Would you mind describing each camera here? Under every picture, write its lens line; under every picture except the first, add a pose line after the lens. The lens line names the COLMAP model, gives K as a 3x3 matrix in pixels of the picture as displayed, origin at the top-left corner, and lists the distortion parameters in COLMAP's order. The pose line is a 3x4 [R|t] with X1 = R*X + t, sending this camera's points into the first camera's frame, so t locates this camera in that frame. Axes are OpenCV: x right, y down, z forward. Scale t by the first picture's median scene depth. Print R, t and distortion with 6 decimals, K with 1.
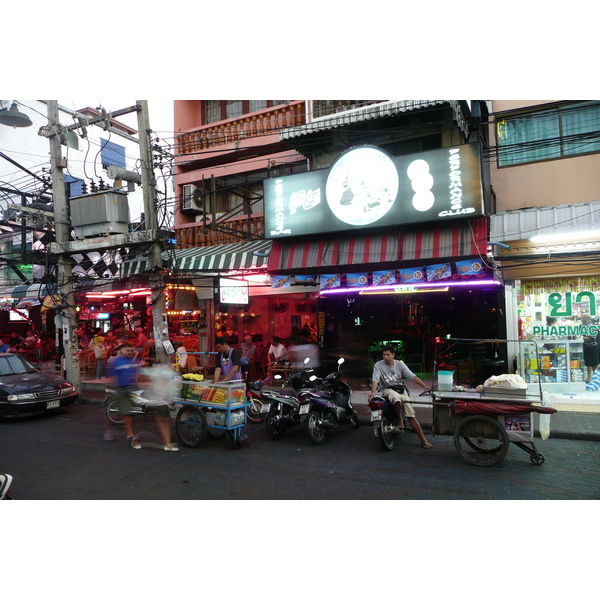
lens RADIAL K [[481.0, 0, 300.0], [0, 481.0, 300.0], [0, 0, 1]] dist [-0.020141, 0.001005]
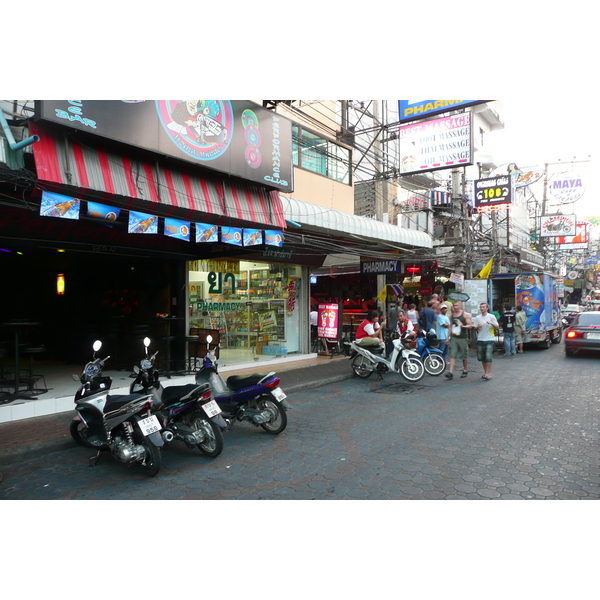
lens RADIAL K [[481.0, 0, 300.0], [0, 481.0, 300.0], [0, 0, 1]] dist [-0.020141, 0.001005]
pose [[0.193253, 0.032272, 0.980618, -0.553754], [-0.044431, 0.998721, -0.024112, 0.074528], [-0.980142, -0.038910, 0.194440, 0.659563]]
